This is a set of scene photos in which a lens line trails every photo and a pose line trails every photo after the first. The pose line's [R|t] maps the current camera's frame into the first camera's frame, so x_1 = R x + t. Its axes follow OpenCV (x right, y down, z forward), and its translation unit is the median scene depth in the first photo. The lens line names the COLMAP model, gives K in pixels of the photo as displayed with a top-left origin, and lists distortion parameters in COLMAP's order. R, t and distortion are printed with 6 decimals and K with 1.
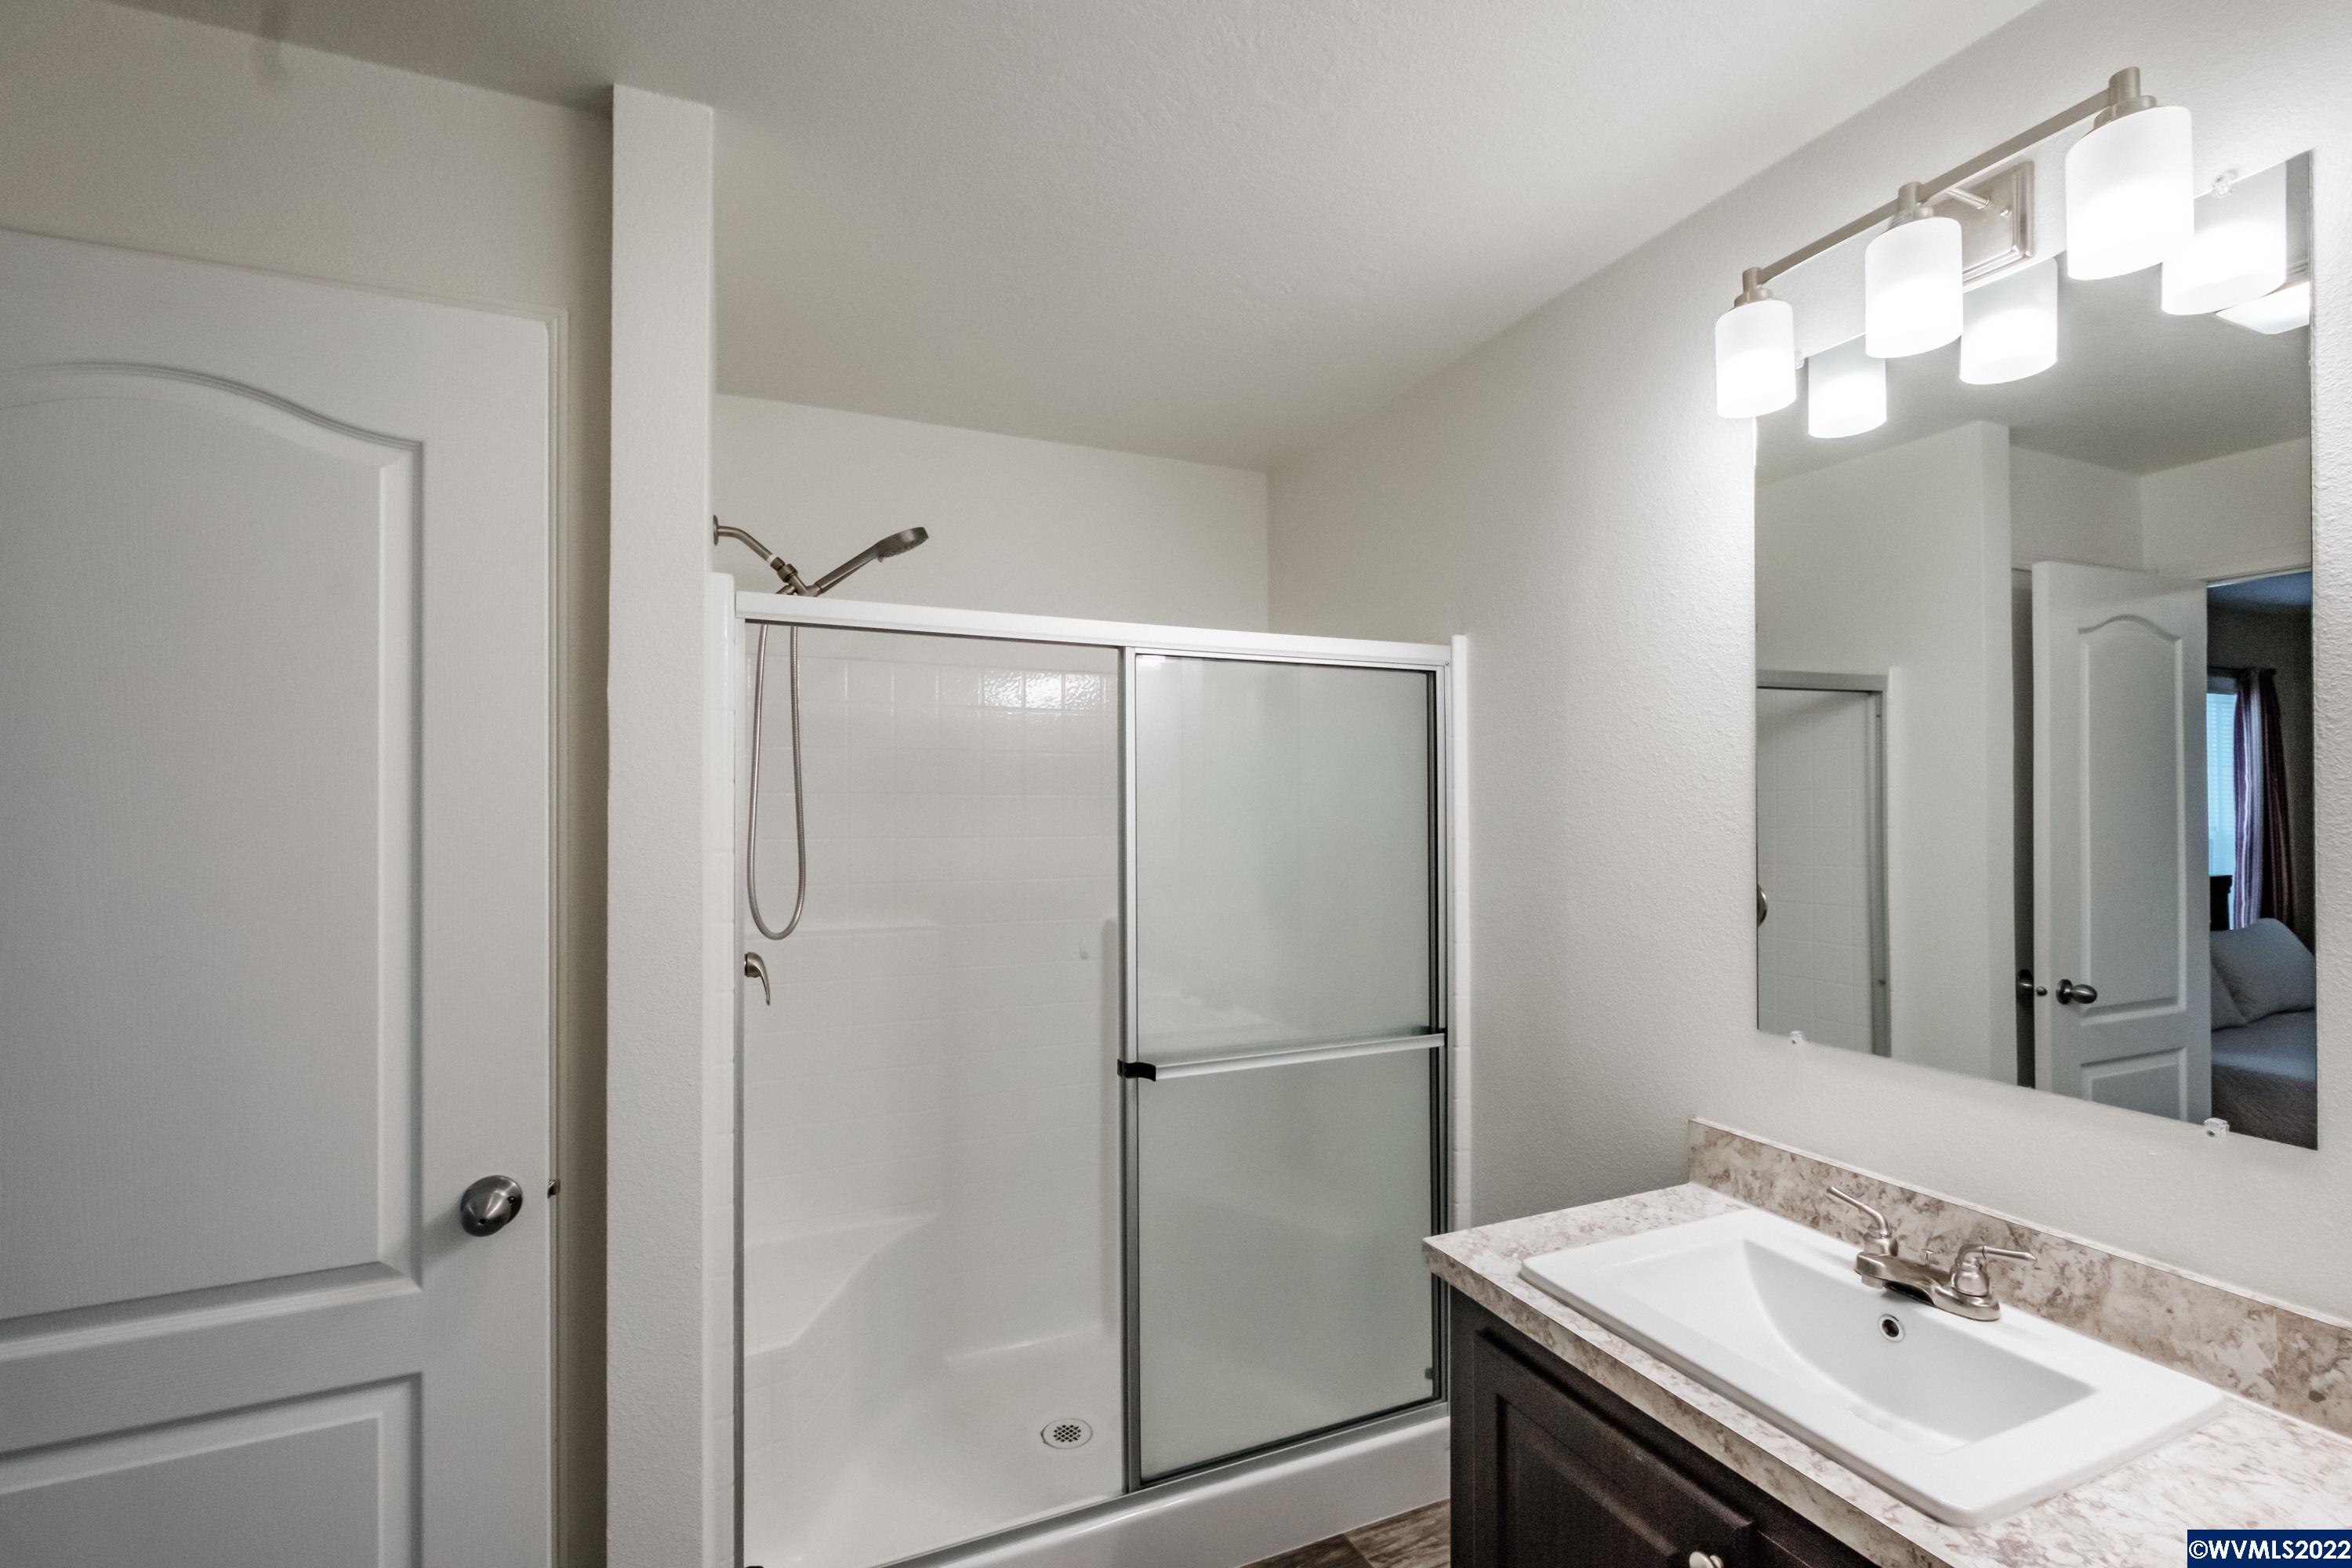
lens RADIAL K [[1041.8, 0, 1177.8], [0, 1041.8, 804.0], [0, 0, 1]] dist [0.001219, 0.000304]
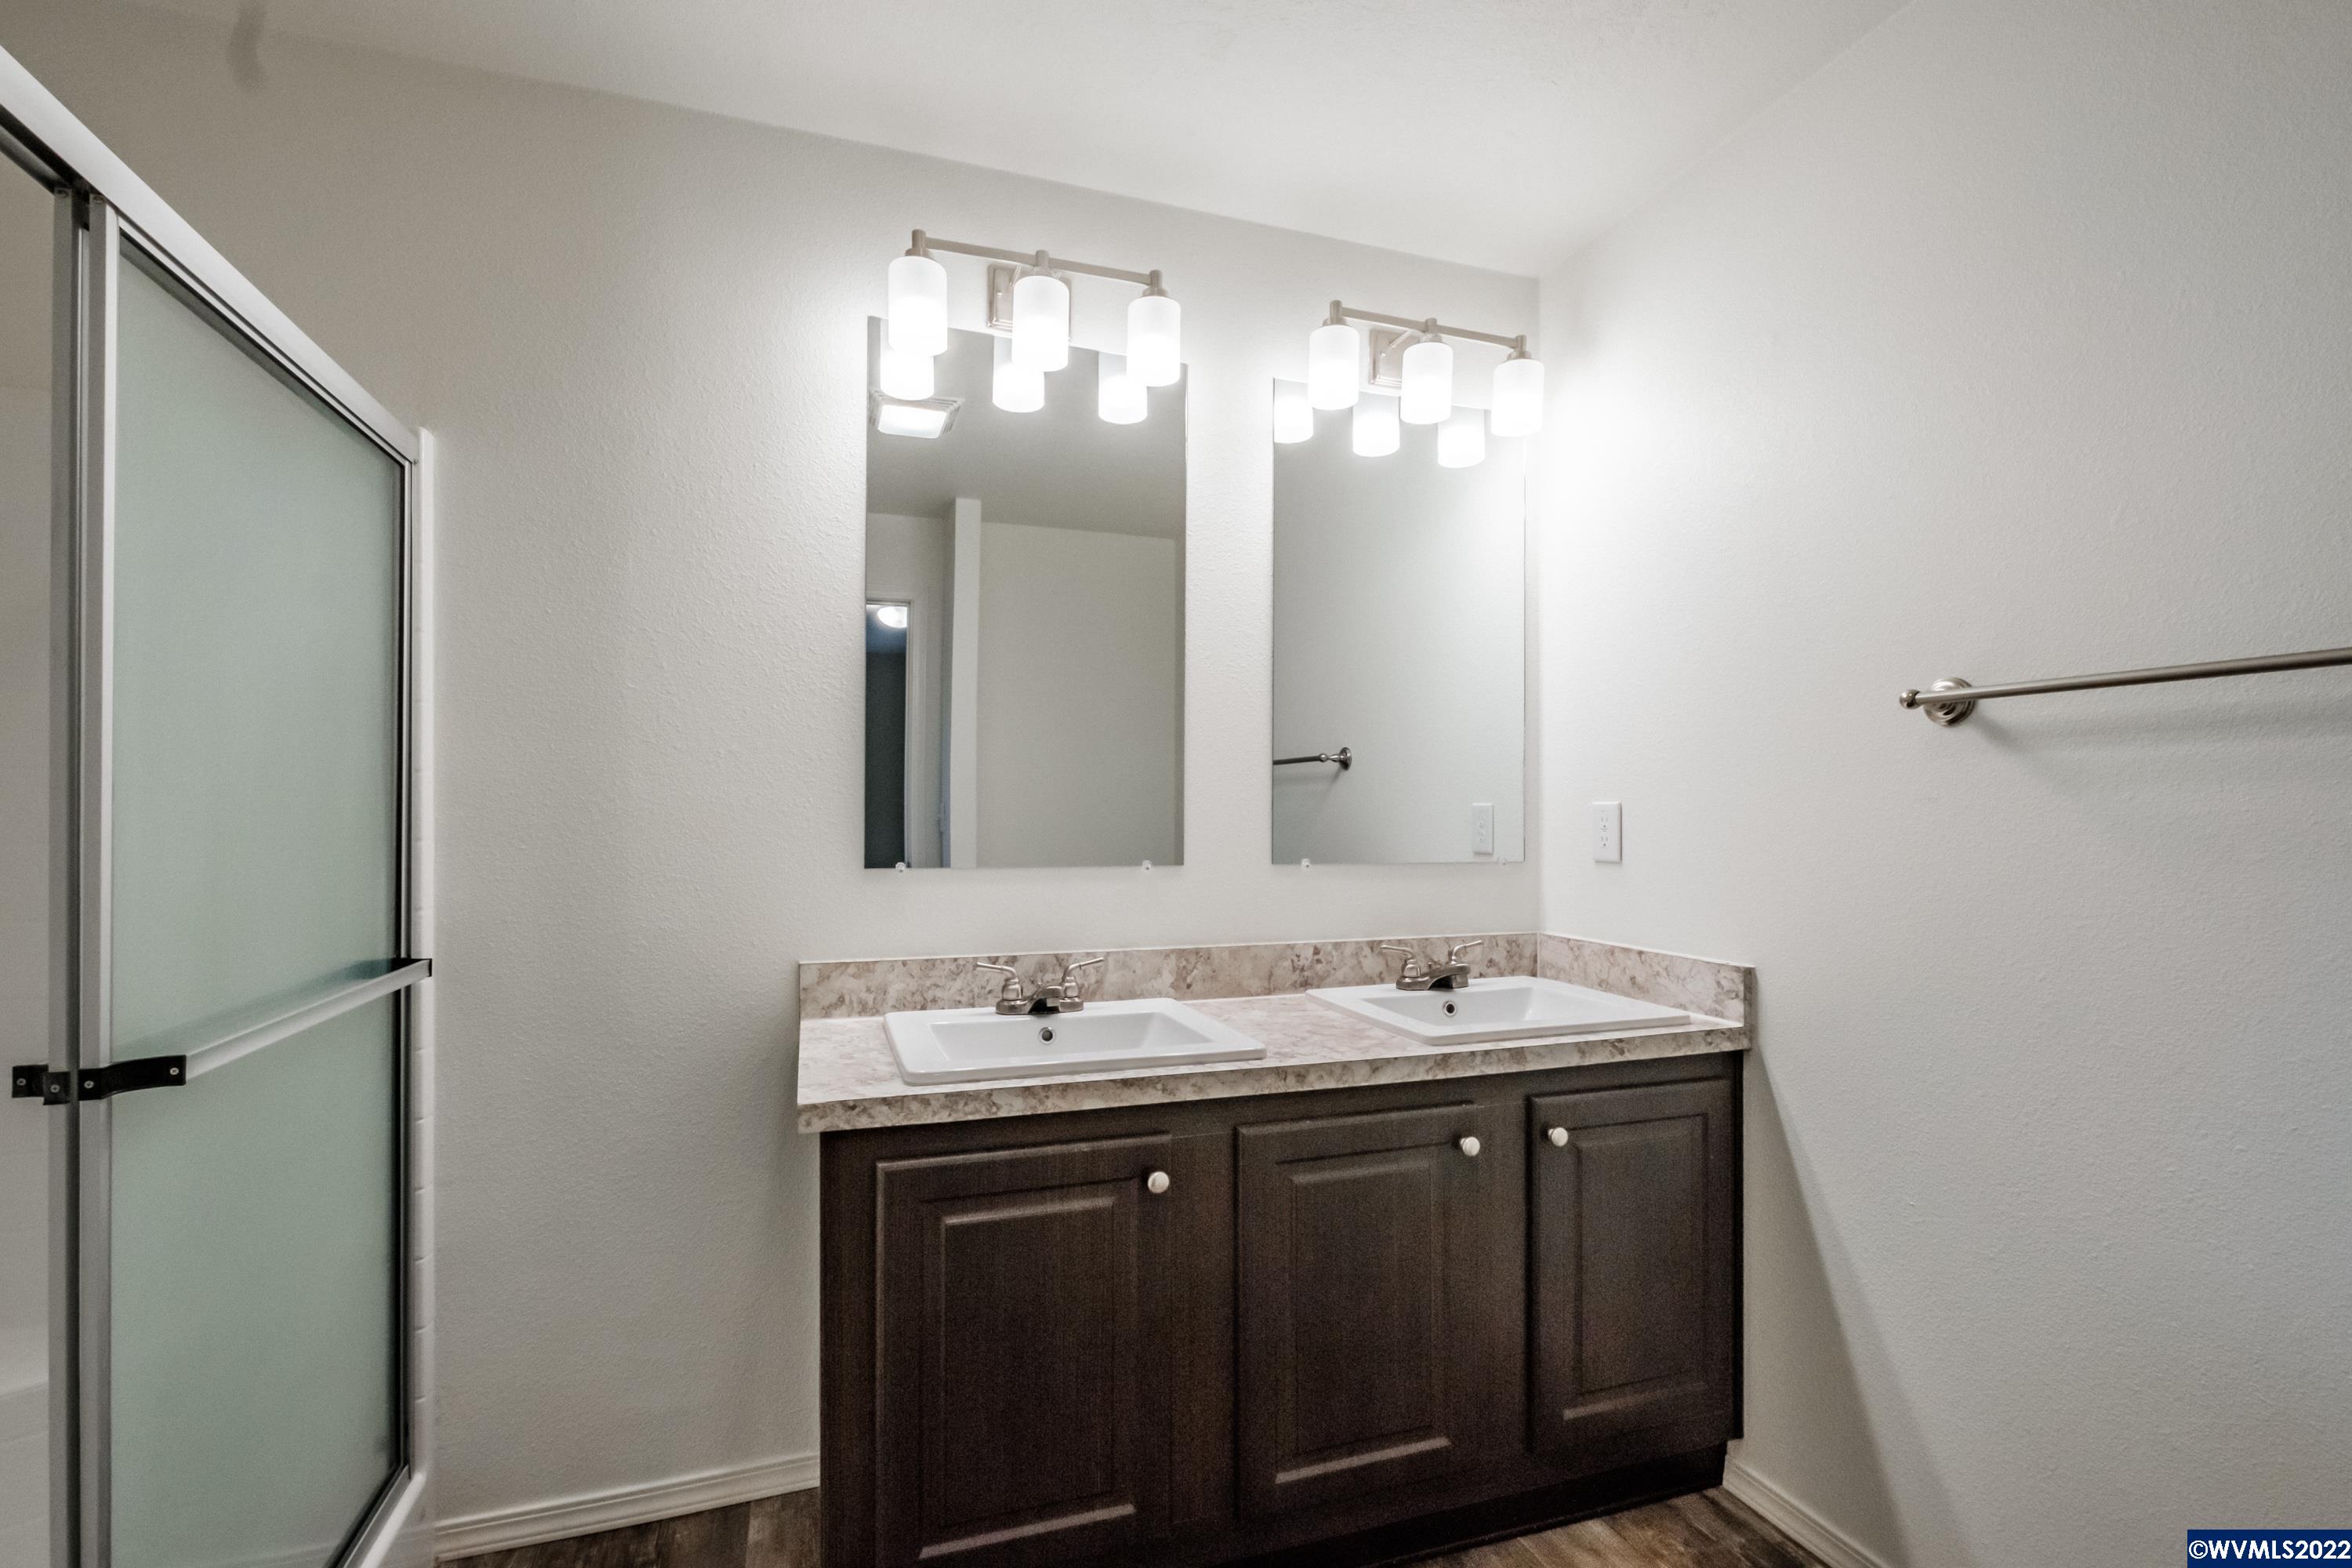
lens RADIAL K [[1042.1, 0, 1142.6], [0, 1042.1, 804.1], [0, 0, 1]] dist [-0.001384, -0.000525]
pose [[0.104426, 0.009863, 0.994484, -0.675716], [-0.008742, 0.999921, -0.008998, 0.176116], [-0.994494, -0.007754, 0.104504, 0.655626]]
